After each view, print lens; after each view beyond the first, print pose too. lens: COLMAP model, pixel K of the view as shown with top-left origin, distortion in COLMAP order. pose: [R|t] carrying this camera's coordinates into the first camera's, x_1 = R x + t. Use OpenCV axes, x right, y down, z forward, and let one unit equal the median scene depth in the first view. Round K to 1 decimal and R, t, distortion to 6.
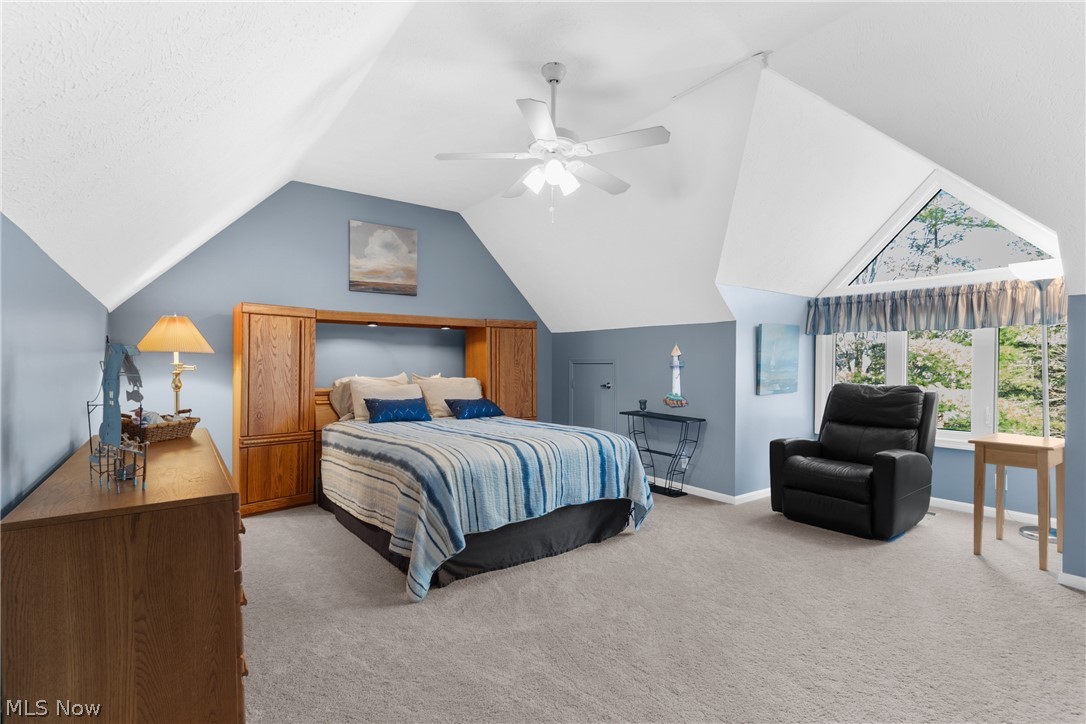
lens RADIAL K [[521.9, 0, 545.2], [0, 521.9, 364.0], [0, 0, 1]] dist [0.000020, -0.001022]
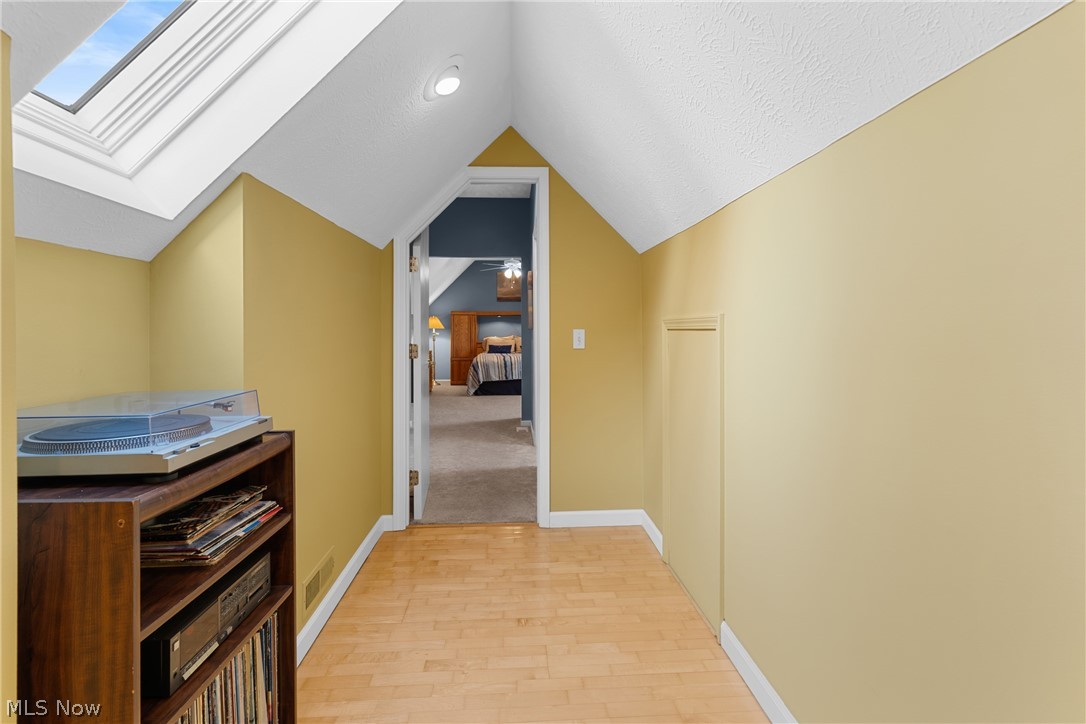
lens RADIAL K [[521.9, 0, 537.1], [0, 521.9, 332.0], [0, 0, 1]] dist [0.000020, -0.001022]
pose [[0.832829, -0.013094, -0.553376, 1.367169], [0.012292, 0.999911, -0.005160, 0.017731], [0.553394, -0.002504, 0.832916, -1.114535]]
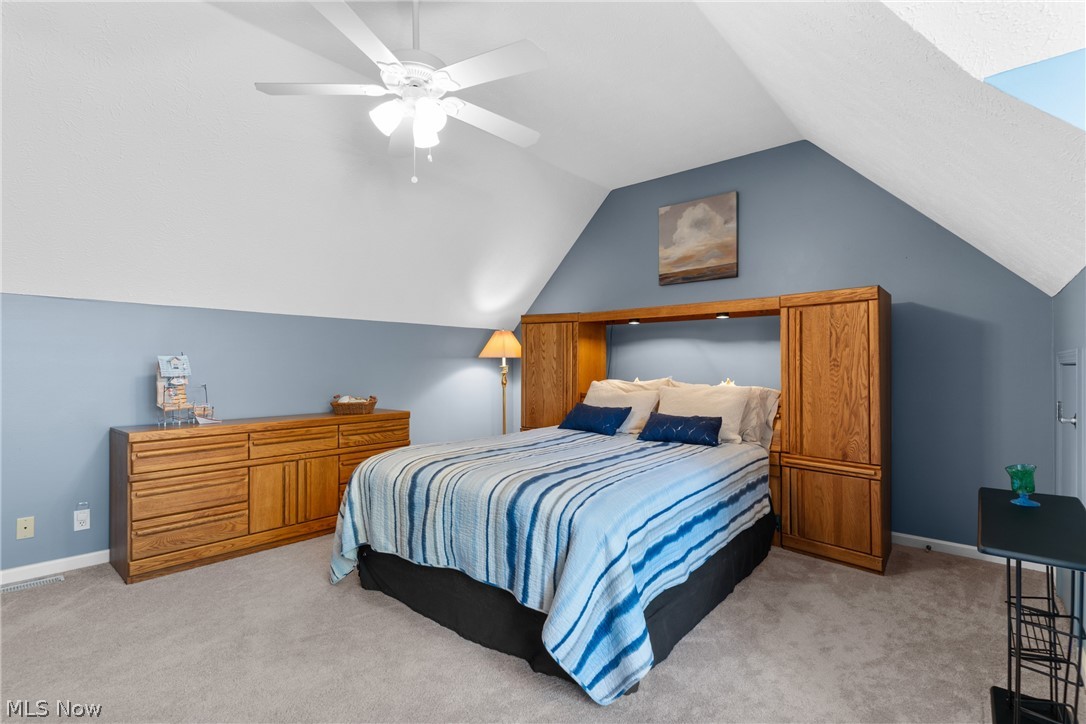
lens RADIAL K [[521.9, 0, 543.4], [0, 521.9, 361.1], [0, 0, 1]] dist [0.000020, -0.001022]
pose [[0.222058, -0.012947, -0.974947, 0.573191], [-0.001429, 0.999906, -0.013604, 0.004005], [0.975032, 0.004414, 0.222019, 0.742471]]
